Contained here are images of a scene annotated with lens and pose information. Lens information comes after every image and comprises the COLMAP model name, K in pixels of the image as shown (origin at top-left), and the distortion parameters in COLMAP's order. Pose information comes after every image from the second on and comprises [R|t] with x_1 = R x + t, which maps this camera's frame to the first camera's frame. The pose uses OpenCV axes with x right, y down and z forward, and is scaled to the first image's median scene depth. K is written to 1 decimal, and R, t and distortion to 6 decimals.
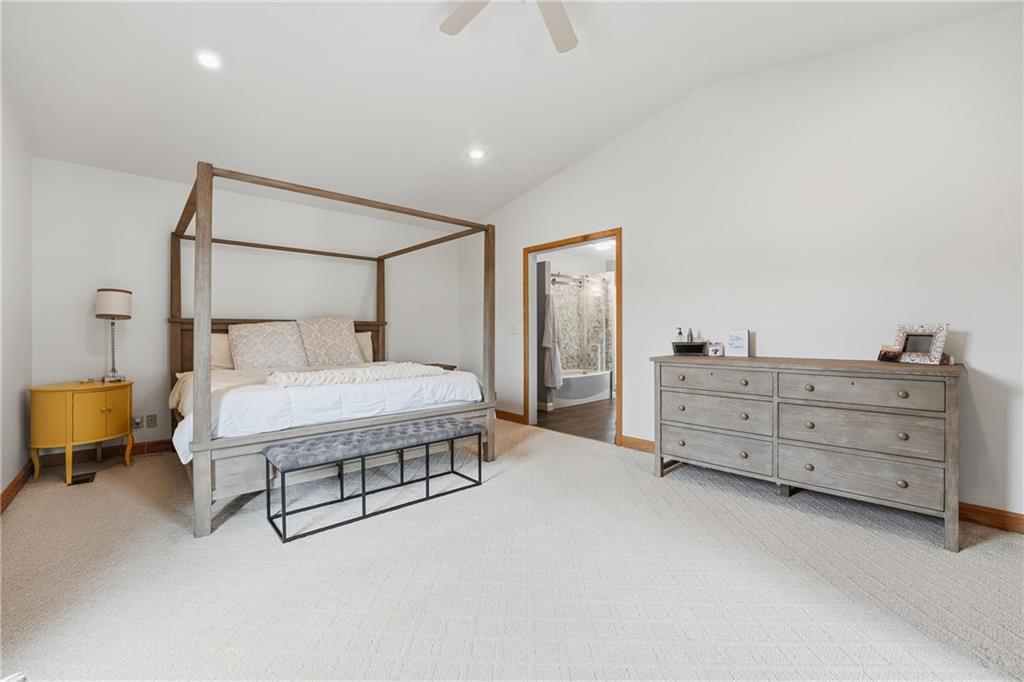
lens RADIAL K [[426.1, 0, 512.0], [0, 426.1, 341.0], [0, 0, 1]] dist [-0.000226, 0.016155]
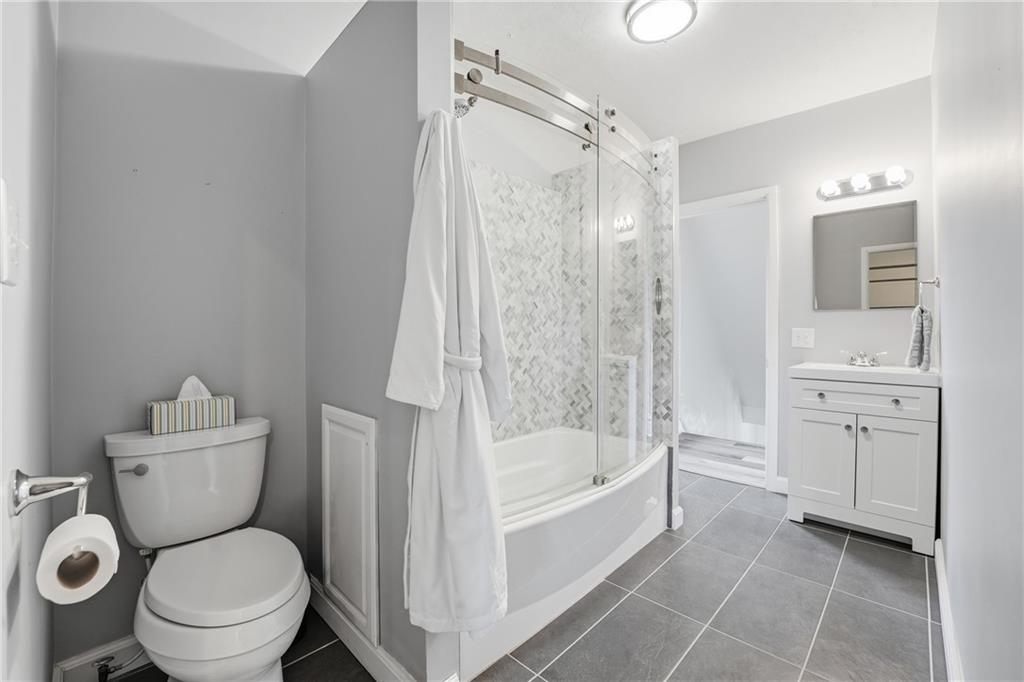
lens RADIAL K [[426.1, 0, 512.0], [0, 426.1, 341.0], [0, 0, 1]] dist [-0.000226, 0.016155]
pose [[0.997496, 0.001492, 0.070709, 0.089550], [-0.001531, 0.999999, 0.000505, -0.008250], [-0.070708, -0.000612, 0.997497, 0.679908]]
